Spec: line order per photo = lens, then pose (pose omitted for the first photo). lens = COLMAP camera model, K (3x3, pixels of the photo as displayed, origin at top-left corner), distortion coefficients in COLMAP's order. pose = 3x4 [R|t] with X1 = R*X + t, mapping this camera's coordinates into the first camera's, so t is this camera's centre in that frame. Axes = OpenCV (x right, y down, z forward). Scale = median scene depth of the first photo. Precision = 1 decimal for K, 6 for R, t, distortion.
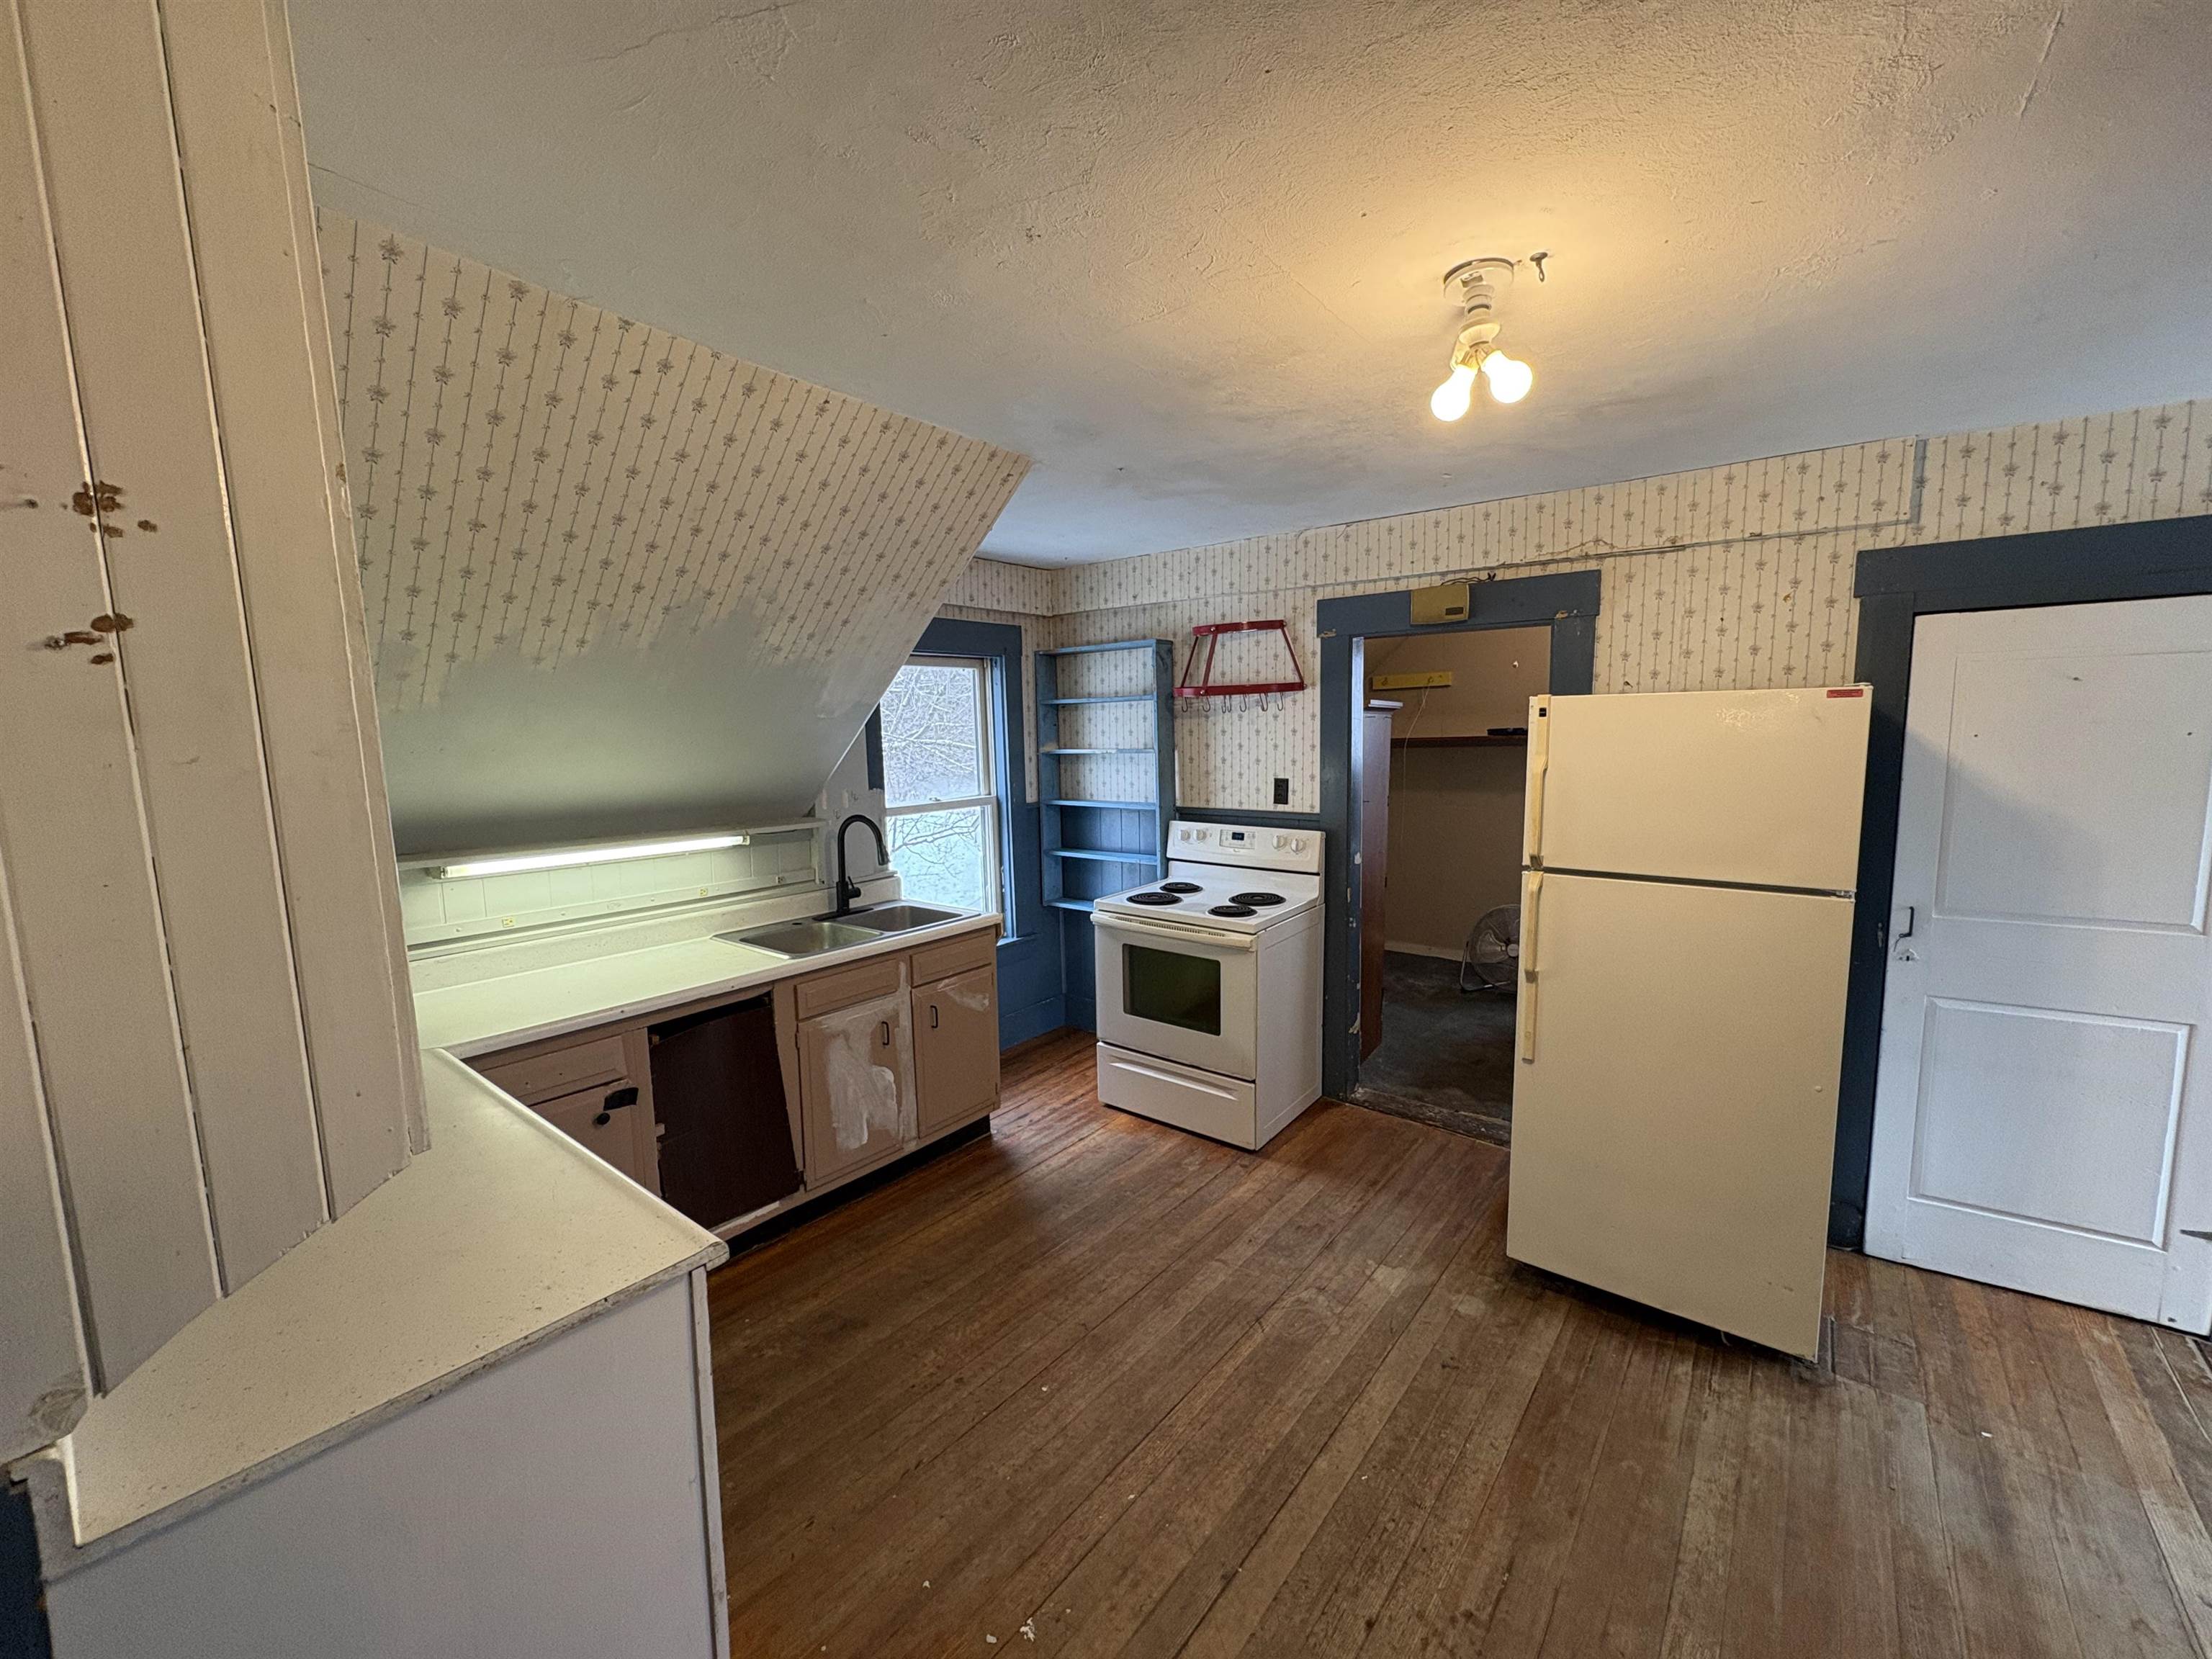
lens RADIAL K [[877.5, 0, 1105.2], [0, 877.5, 829.9], [0, 0, 1]] dist [0.000229, -0.000106]
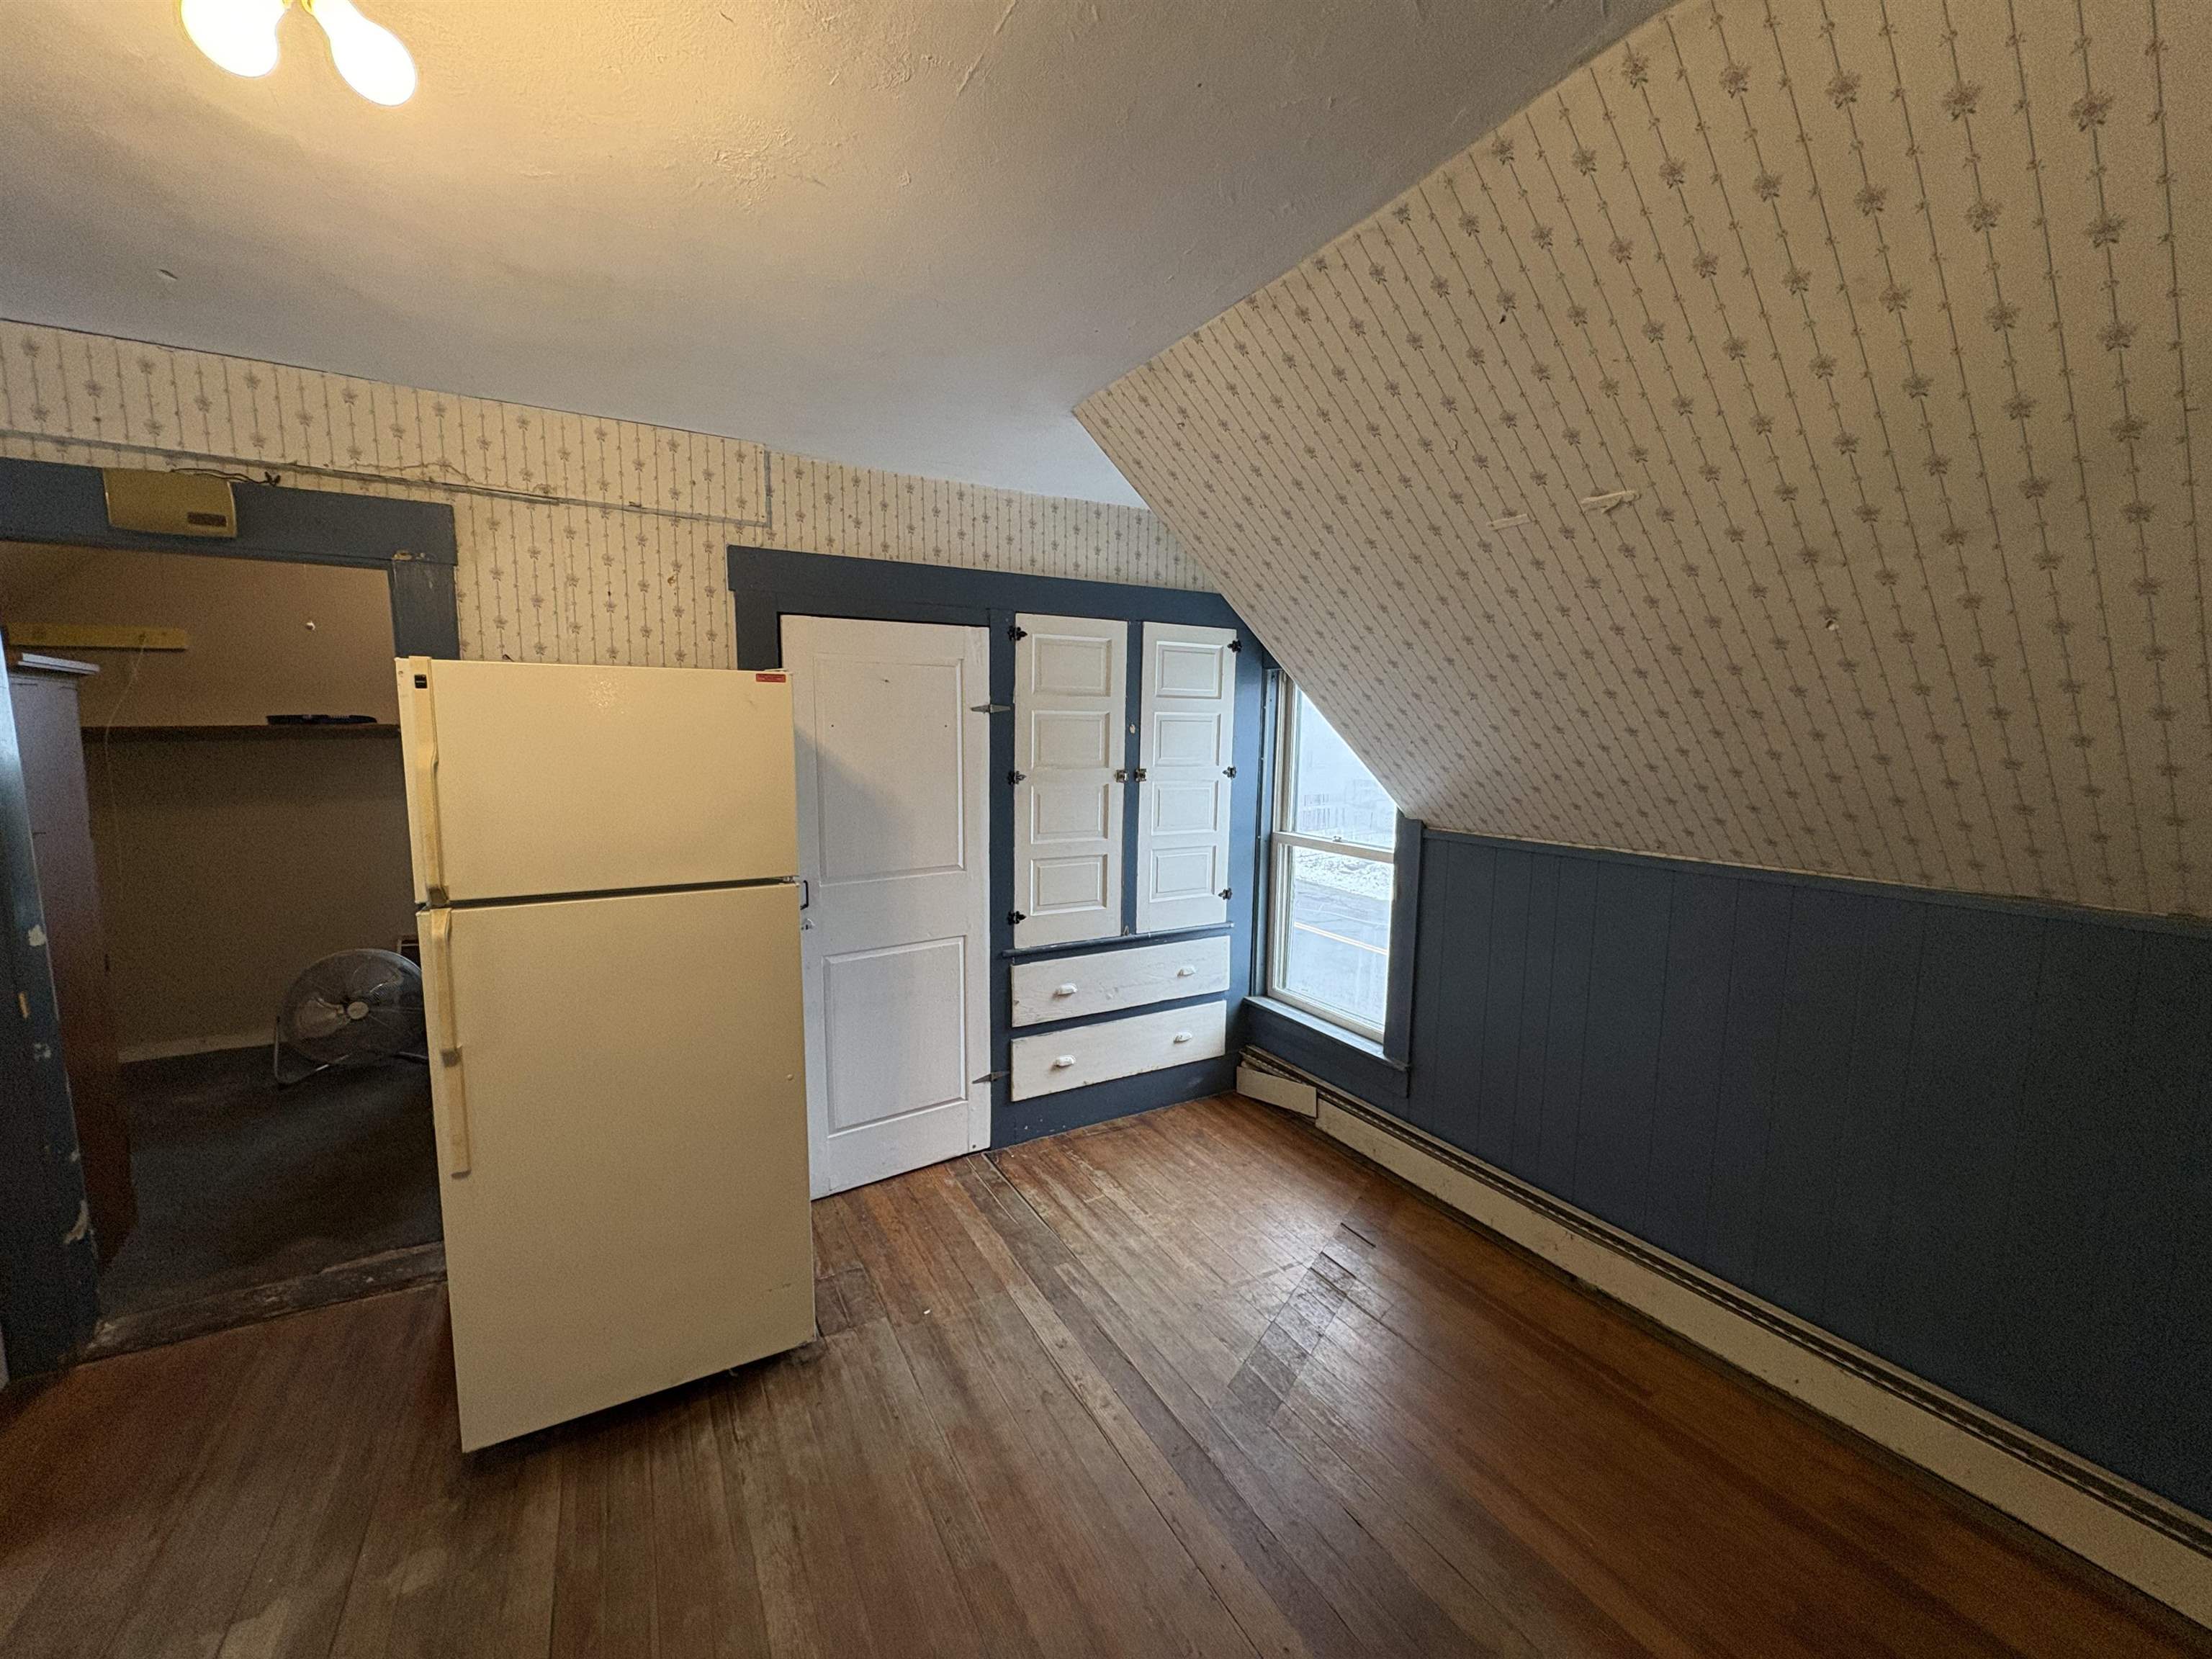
lens RADIAL K [[877.5, 0, 1105.2], [0, 877.5, 829.9], [0, 0, 1]] dist [0.000229, -0.000106]
pose [[0.370372, -0.092471, 0.924269, 0.040026], [0.091444, 0.993829, 0.062787, -0.009841], [-0.924371, 0.061264, 0.376543, 0.211571]]
